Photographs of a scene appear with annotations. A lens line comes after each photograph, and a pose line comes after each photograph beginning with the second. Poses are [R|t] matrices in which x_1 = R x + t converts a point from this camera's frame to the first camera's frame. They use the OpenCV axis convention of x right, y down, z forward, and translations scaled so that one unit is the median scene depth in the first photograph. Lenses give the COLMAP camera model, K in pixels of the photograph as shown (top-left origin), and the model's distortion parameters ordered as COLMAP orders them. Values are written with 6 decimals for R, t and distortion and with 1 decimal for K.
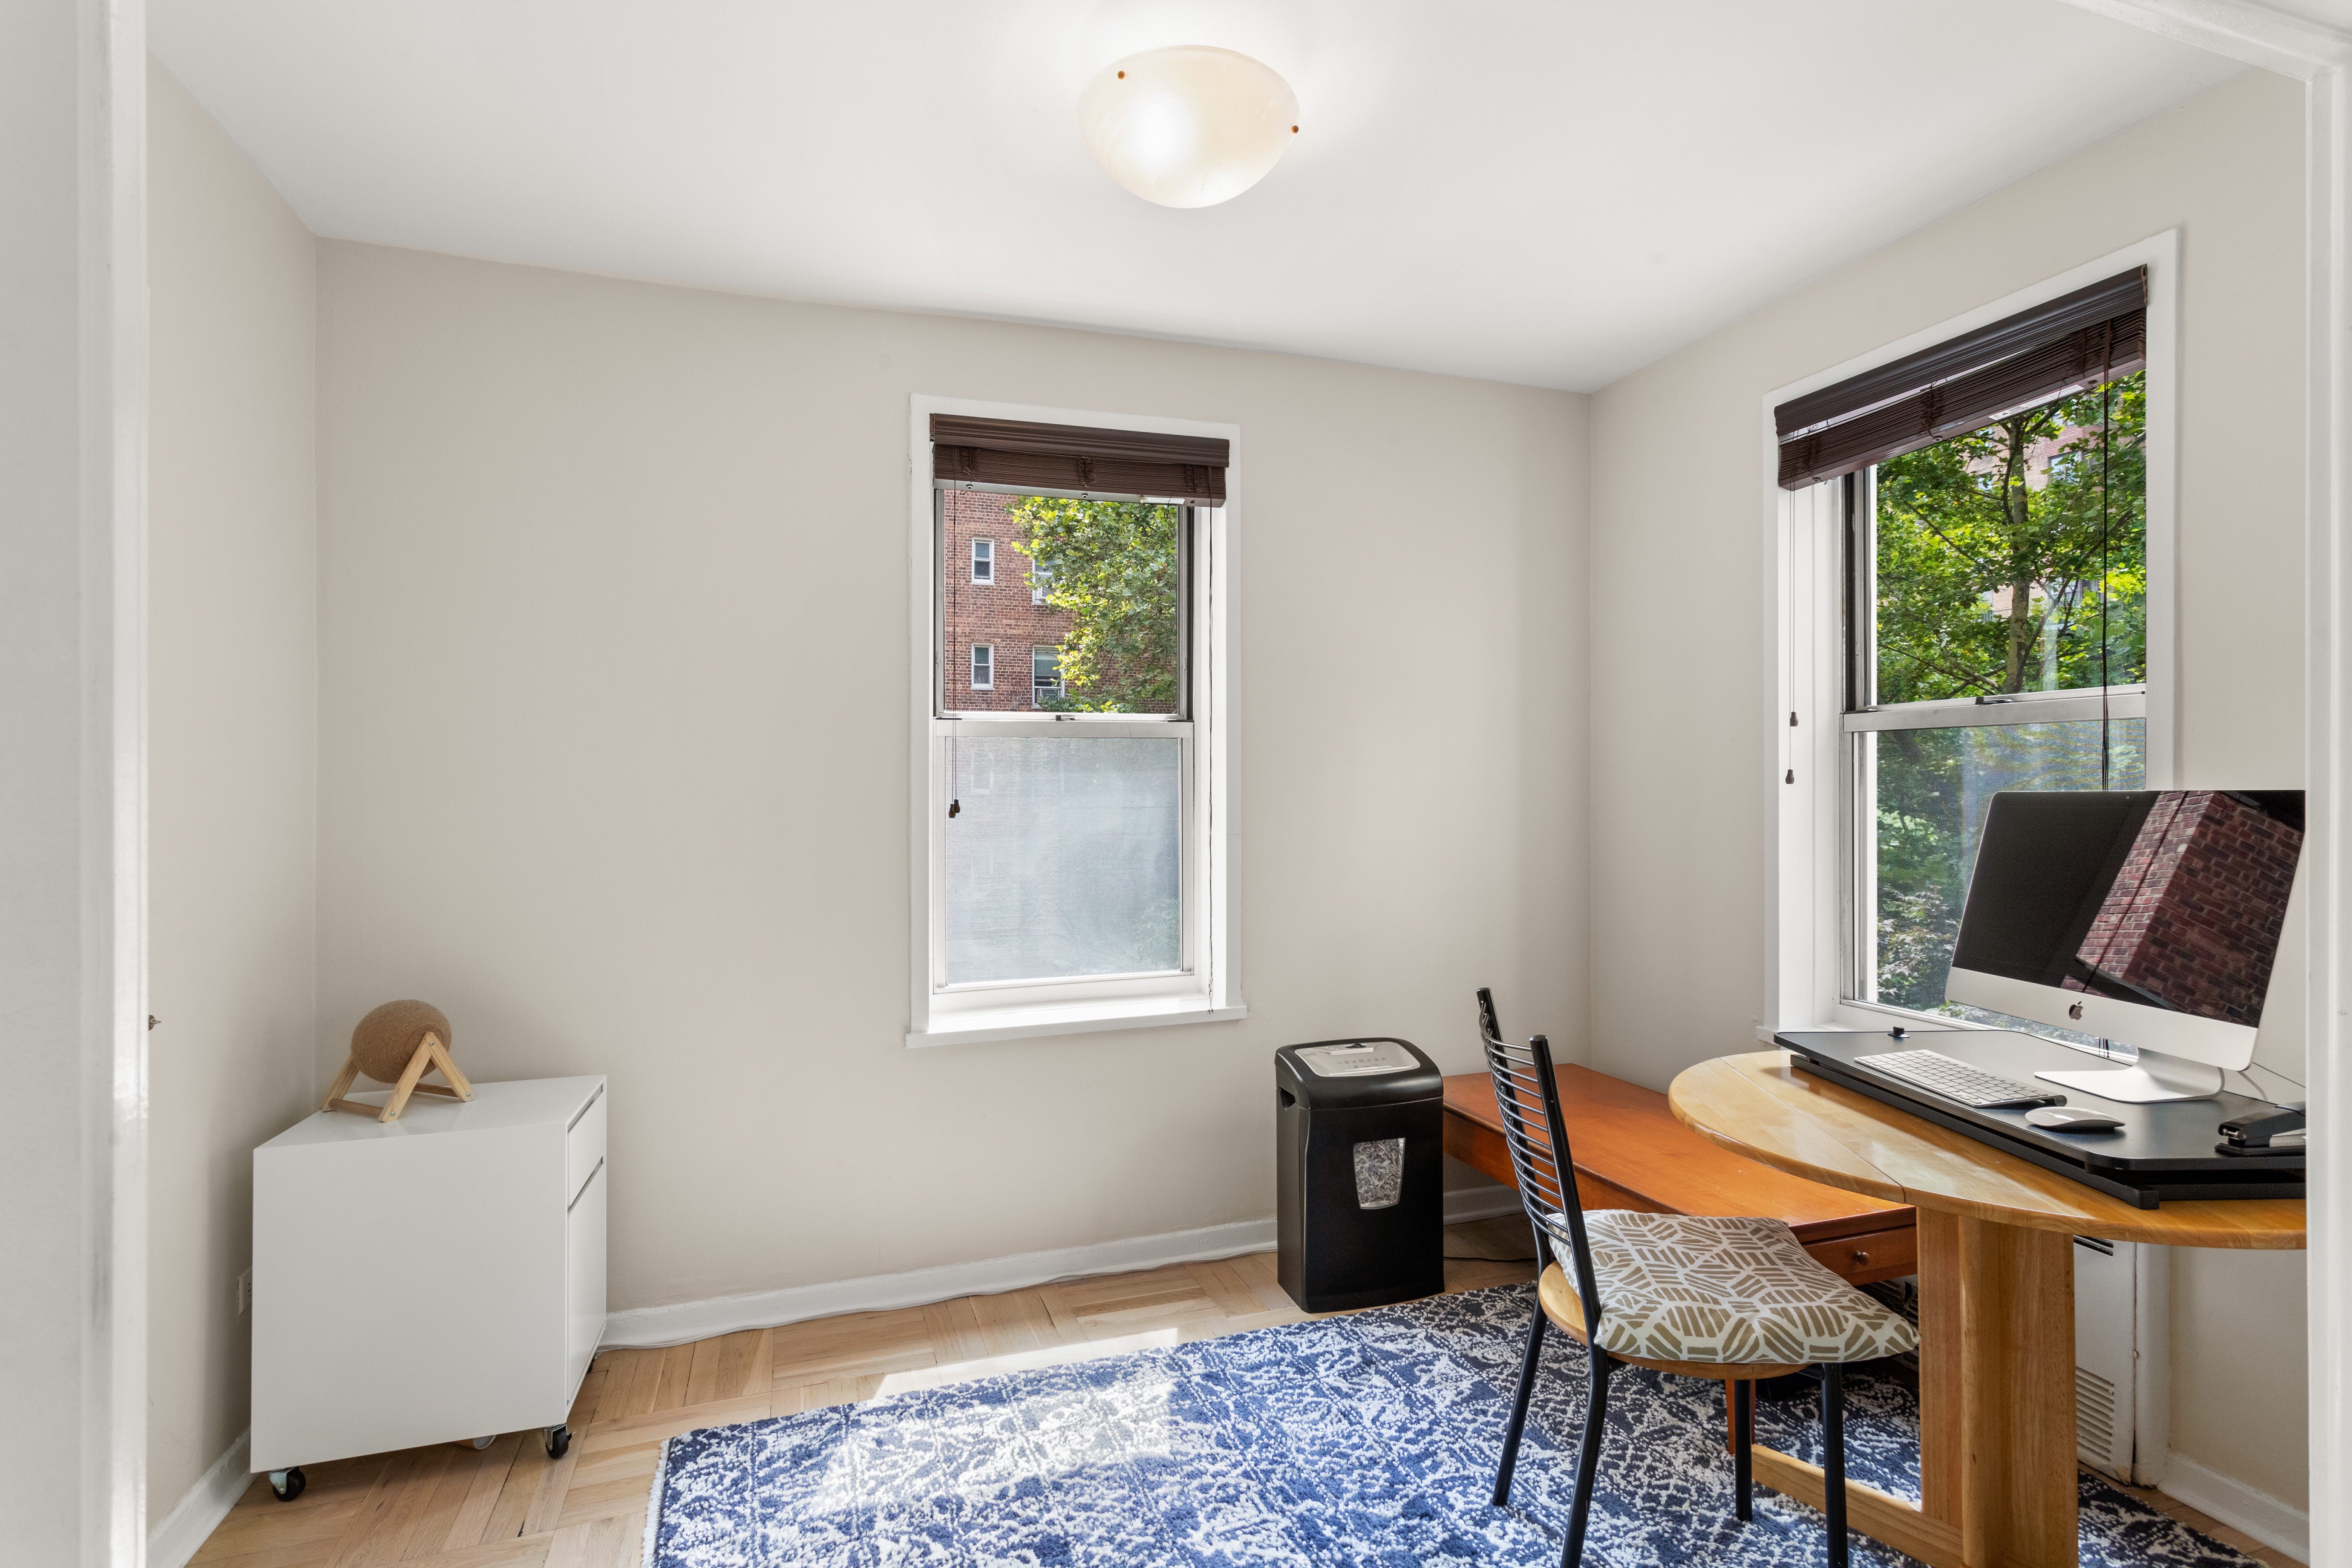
lens RADIAL K [[1124.1, 0, 1173.3], [0, 1124.1, 777.5], [0, 0, 1]] dist [0.001265, 0.004092]
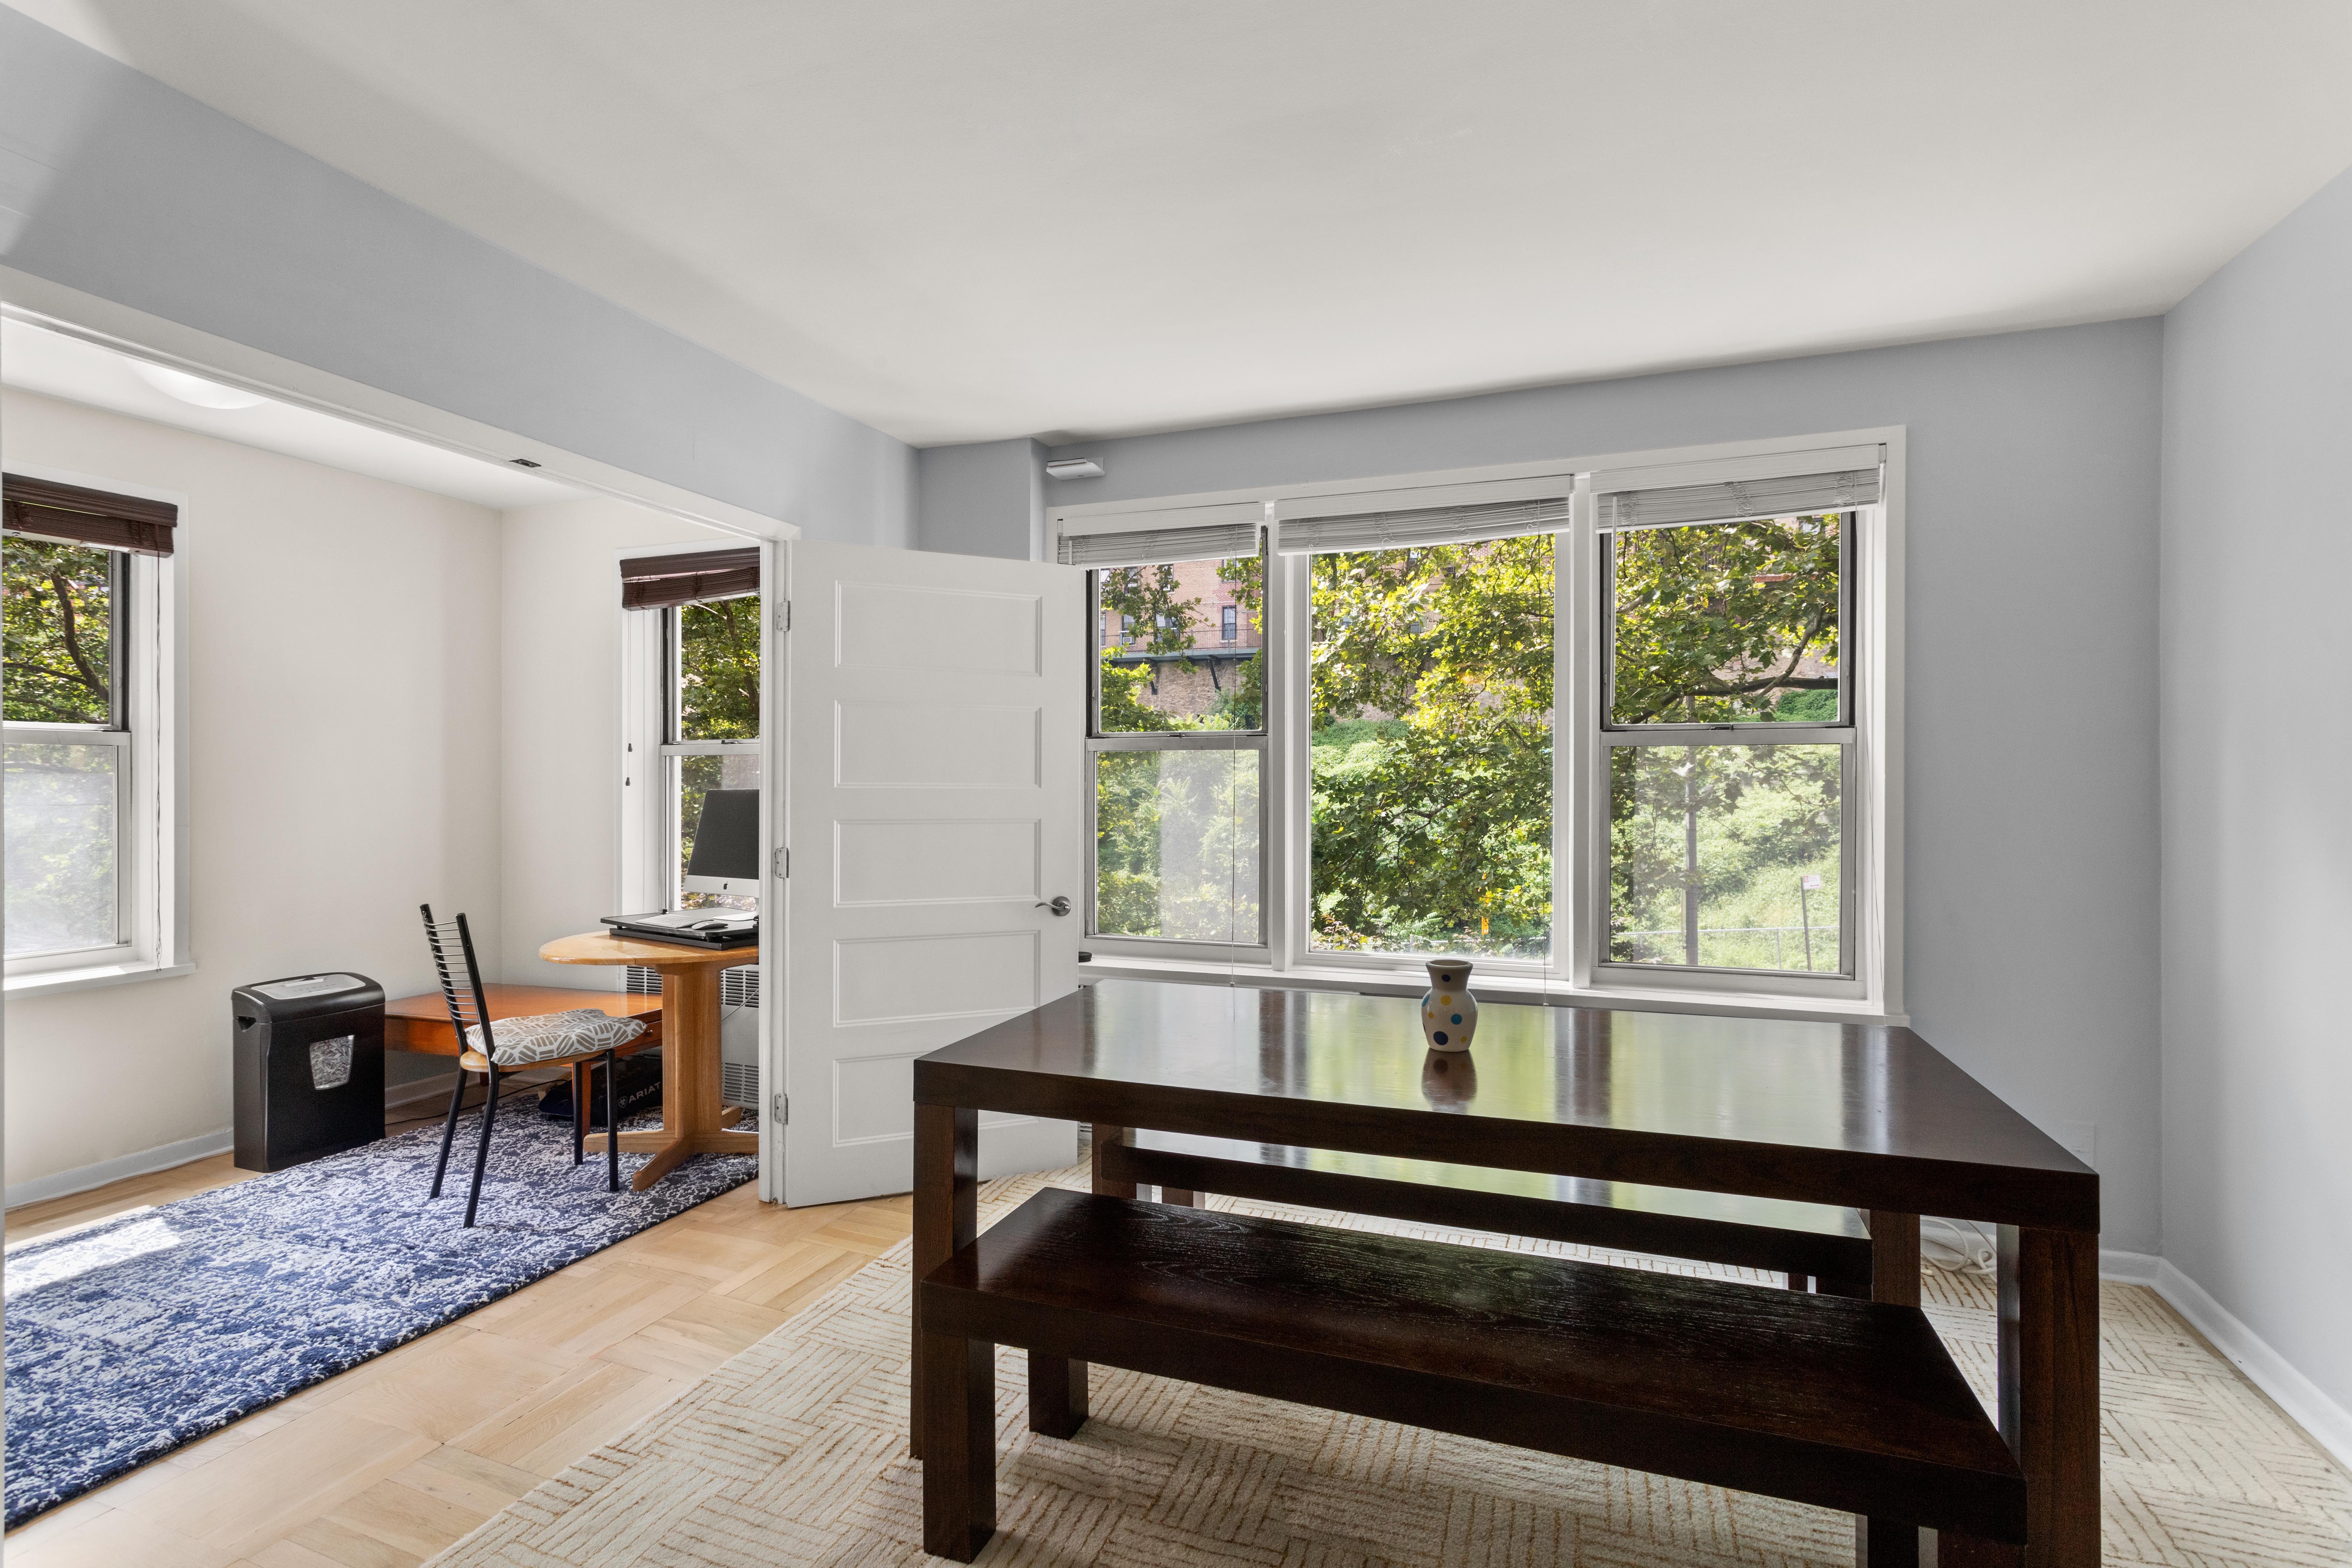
lens RADIAL K [[1124.1, 0, 1165.0], [0, 1124.1, 795.0], [0, 0, 1]] dist [0.001265, 0.004092]
pose [[0.642493, -0.002431, 0.766288, -0.255408], [-0.005222, 0.999958, 0.007550, 0.001858], [-0.766274, -0.008853, 0.642453, -0.788919]]
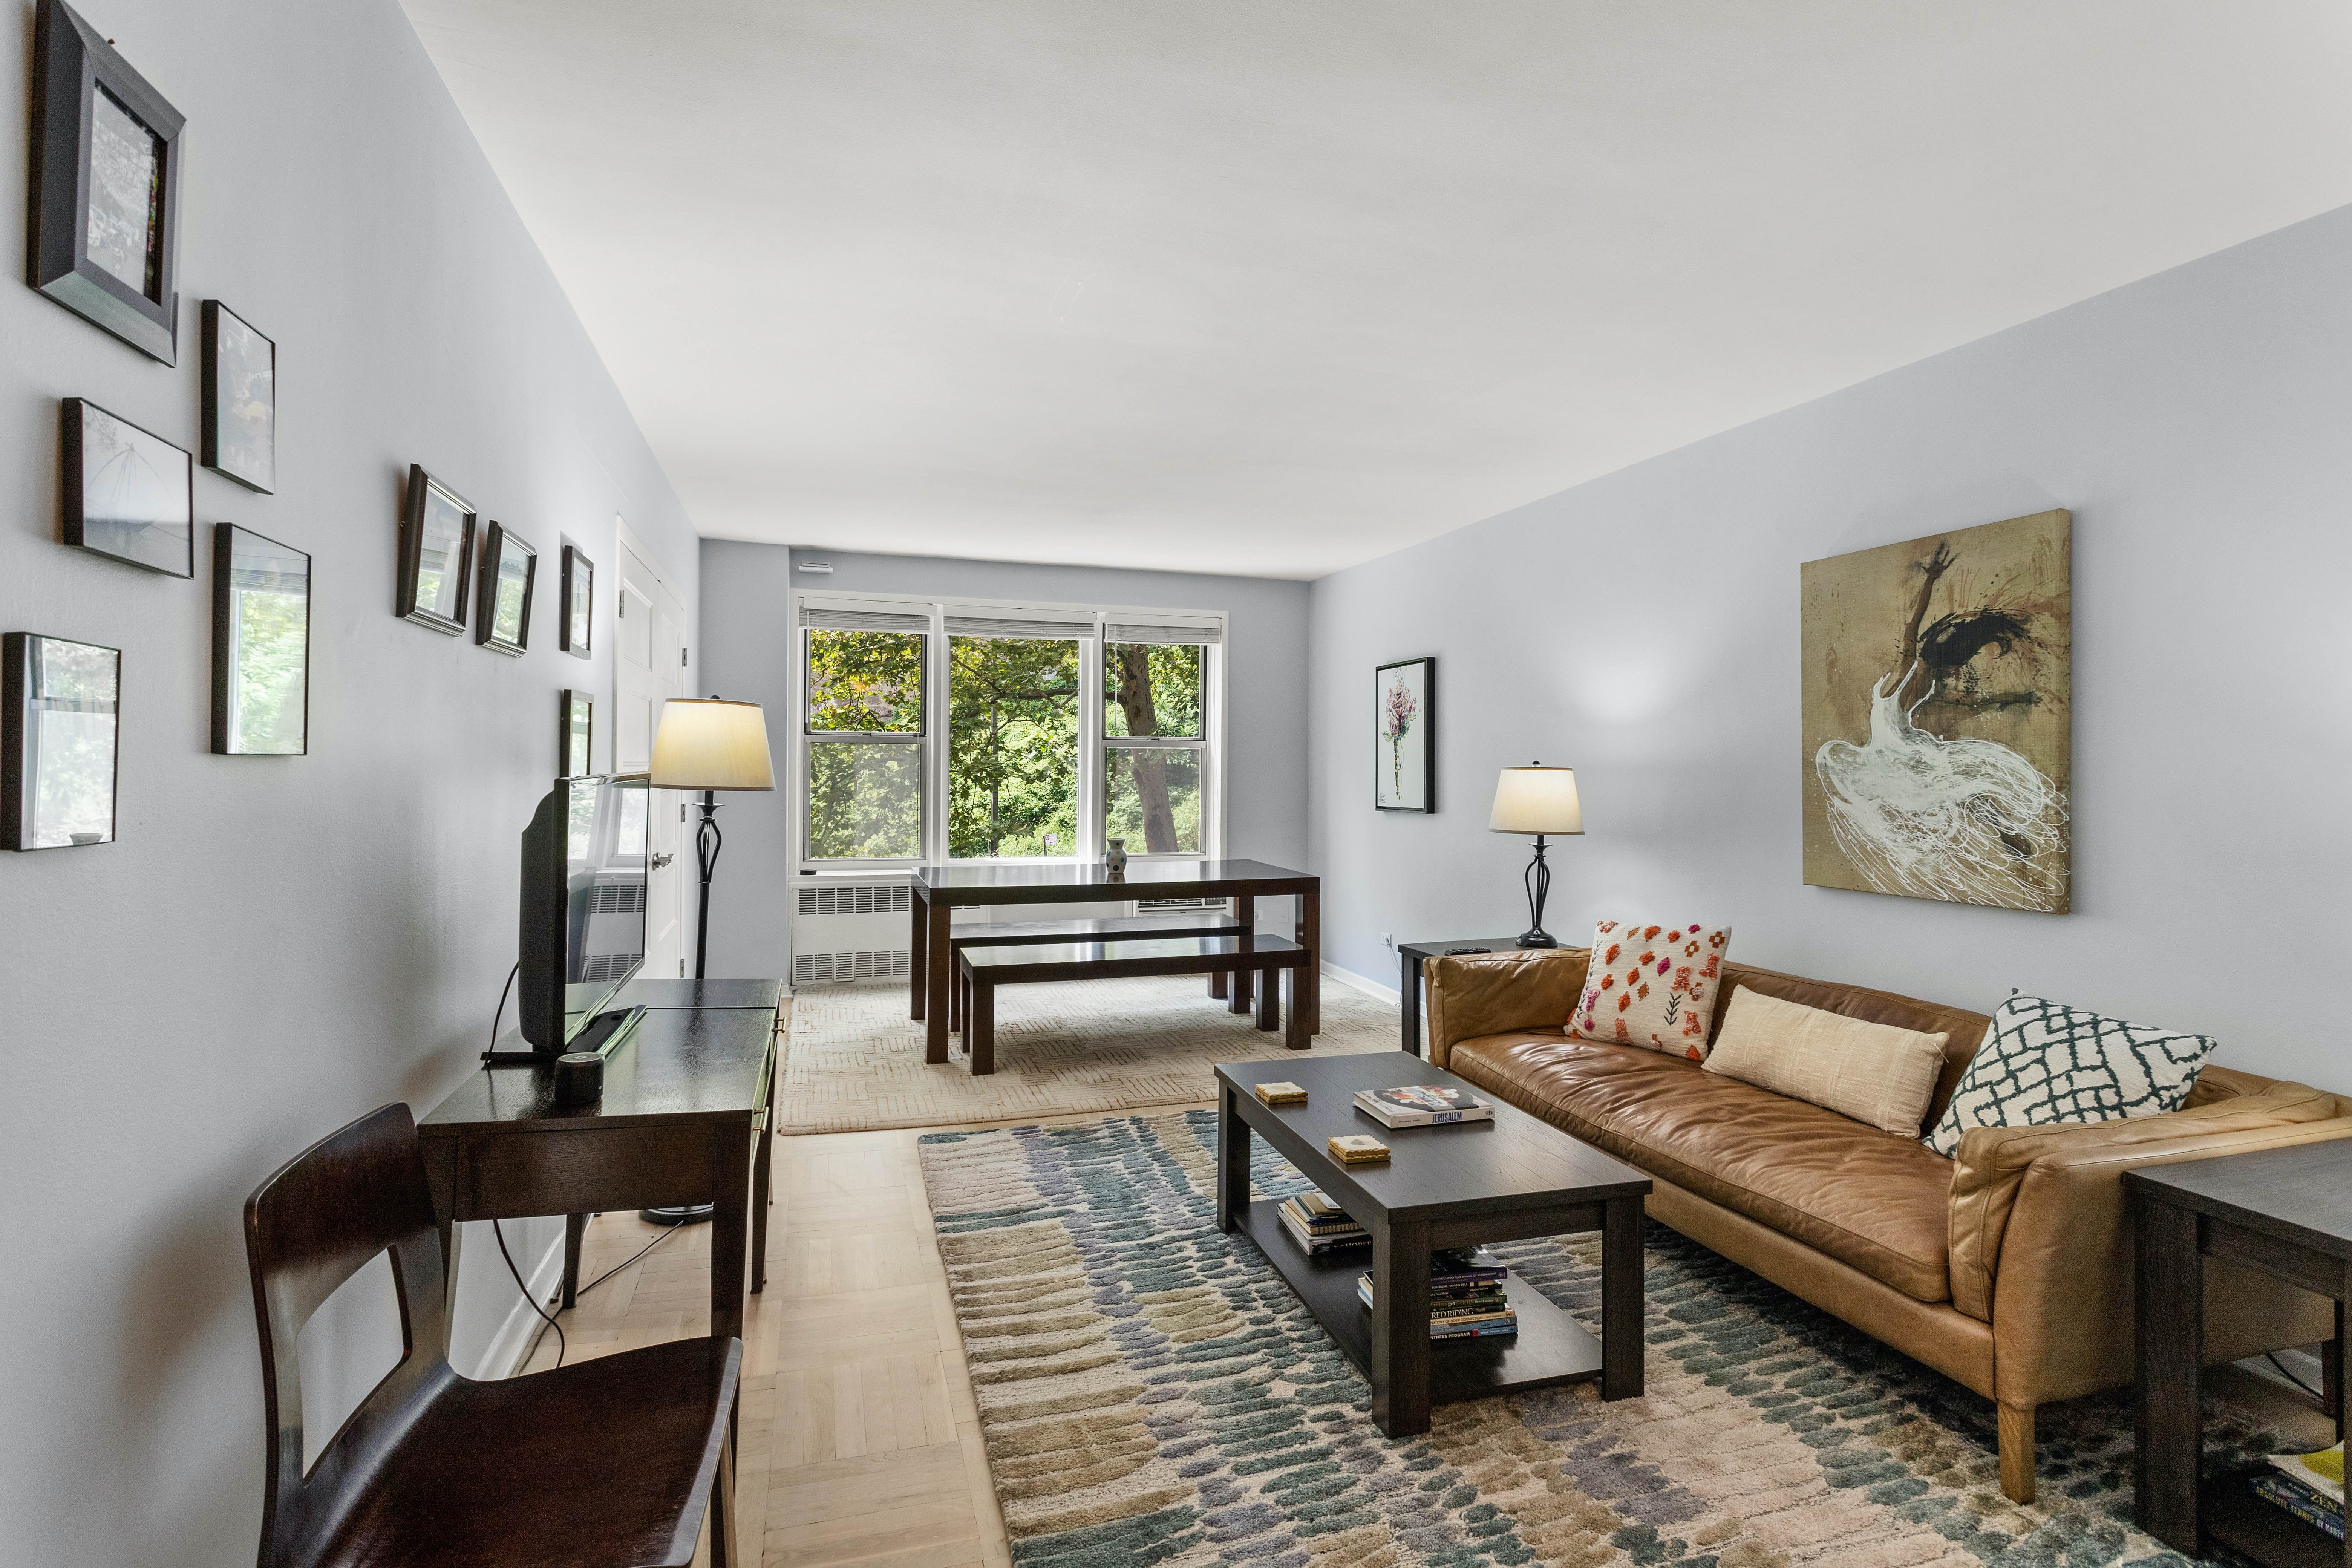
lens RADIAL K [[1124.1, 0, 1178.0], [0, 1124.1, 768.4], [0, 0, 1]] dist [0.001265, 0.004092]
pose [[0.026452, 0.002551, 0.999647, -1.625490], [-0.011428, 0.999932, -0.002249, 0.003385], [-0.999585, -0.011364, 0.026479, -0.563441]]
